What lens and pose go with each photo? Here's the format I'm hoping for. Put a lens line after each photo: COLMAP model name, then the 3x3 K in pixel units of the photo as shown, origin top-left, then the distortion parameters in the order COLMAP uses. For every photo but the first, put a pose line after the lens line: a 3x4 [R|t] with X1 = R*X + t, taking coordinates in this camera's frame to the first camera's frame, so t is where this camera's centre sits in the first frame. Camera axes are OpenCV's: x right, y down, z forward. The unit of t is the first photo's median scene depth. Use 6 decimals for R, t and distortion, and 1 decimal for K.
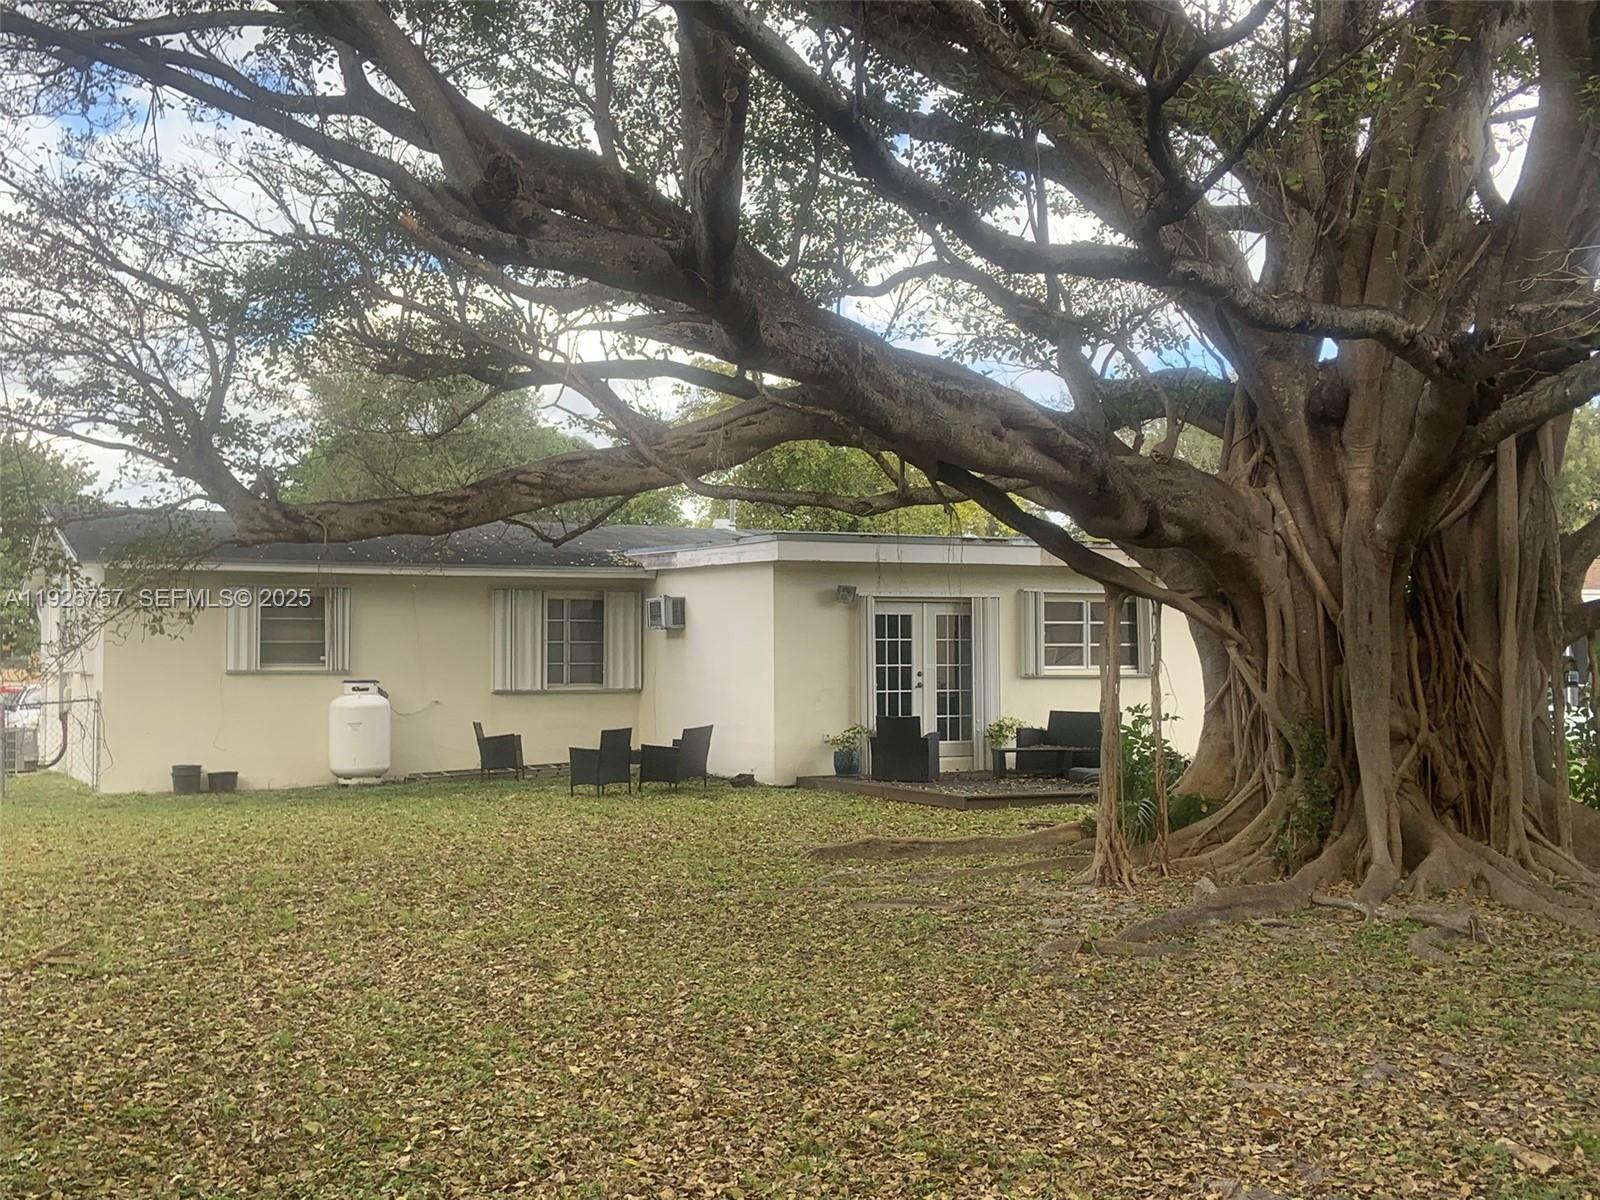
lens RADIAL K [[1790.6, 0, 795.7], [0, 1790.6, 576.8], [0, 0, 1]] dist [0.093518, -0.058591]
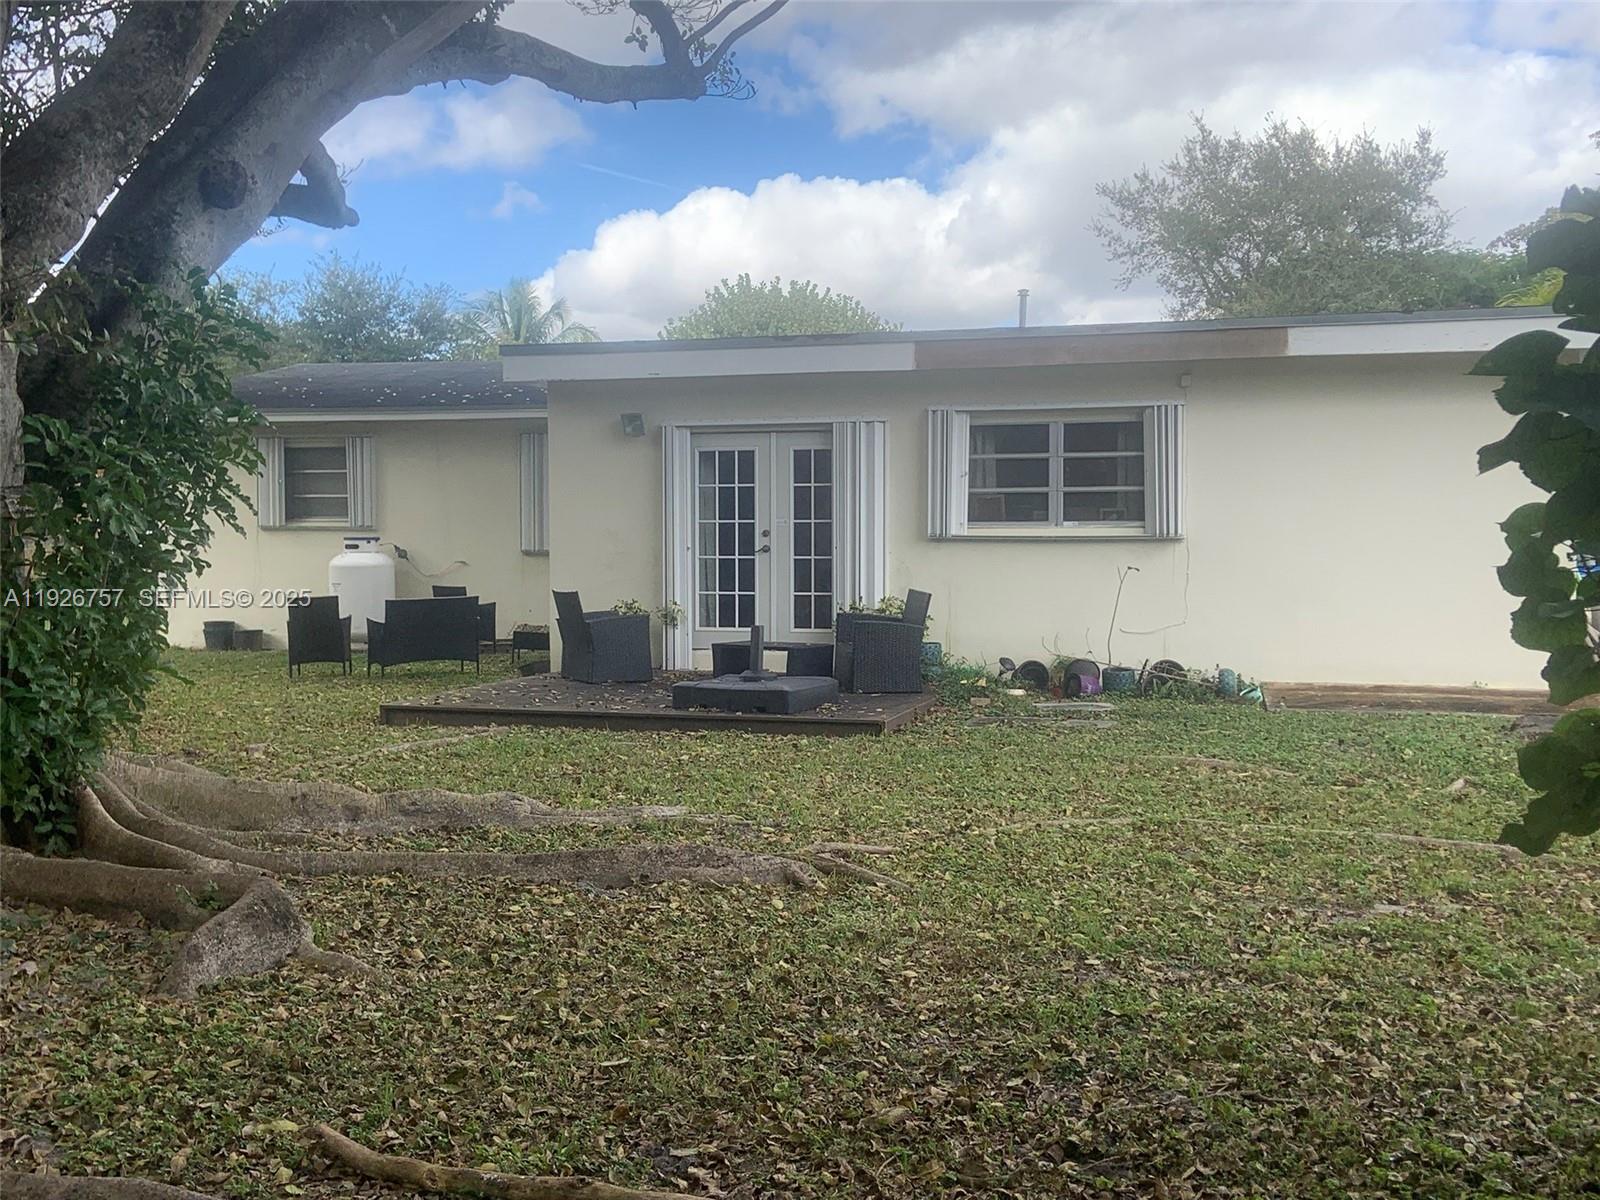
lens RADIAL K [[1790.6, 0, 795.7], [0, 1790.6, 576.8], [0, 0, 1]] dist [0.093518, -0.058591]
pose [[0.740734, 0.019027, -0.671529, 0.871926], [0.030153, 0.997650, 0.061528, 0.044120], [0.671121, -0.065824, 0.738420, 0.758217]]
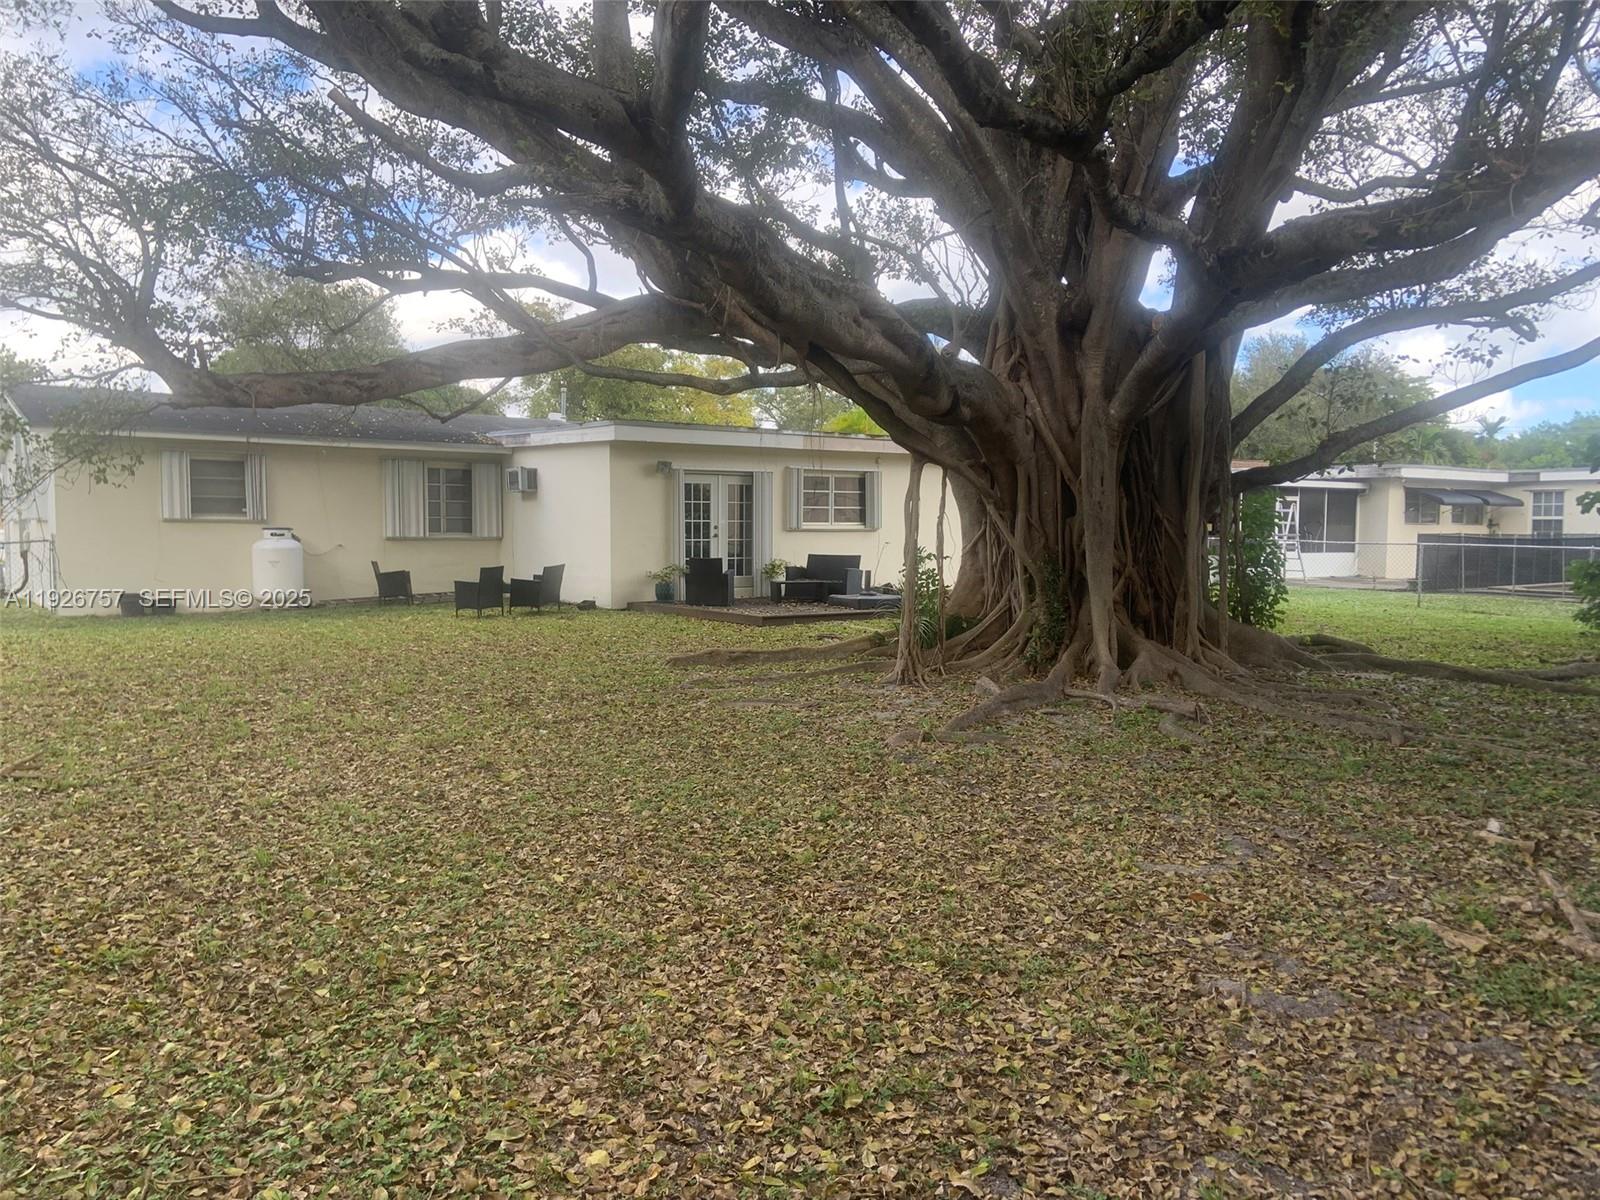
lens RADIAL K [[1171.5, 0, 781.4], [0, 1171.5, 597.9], [0, 0, 1]] dist [0.116536, -0.145731]
pose [[0.984245, -0.003055, 0.176785, -0.063179], [-0.016164, 0.994109, 0.107173, 0.017148], [-0.176071, -0.108342, 0.978397, 0.170025]]
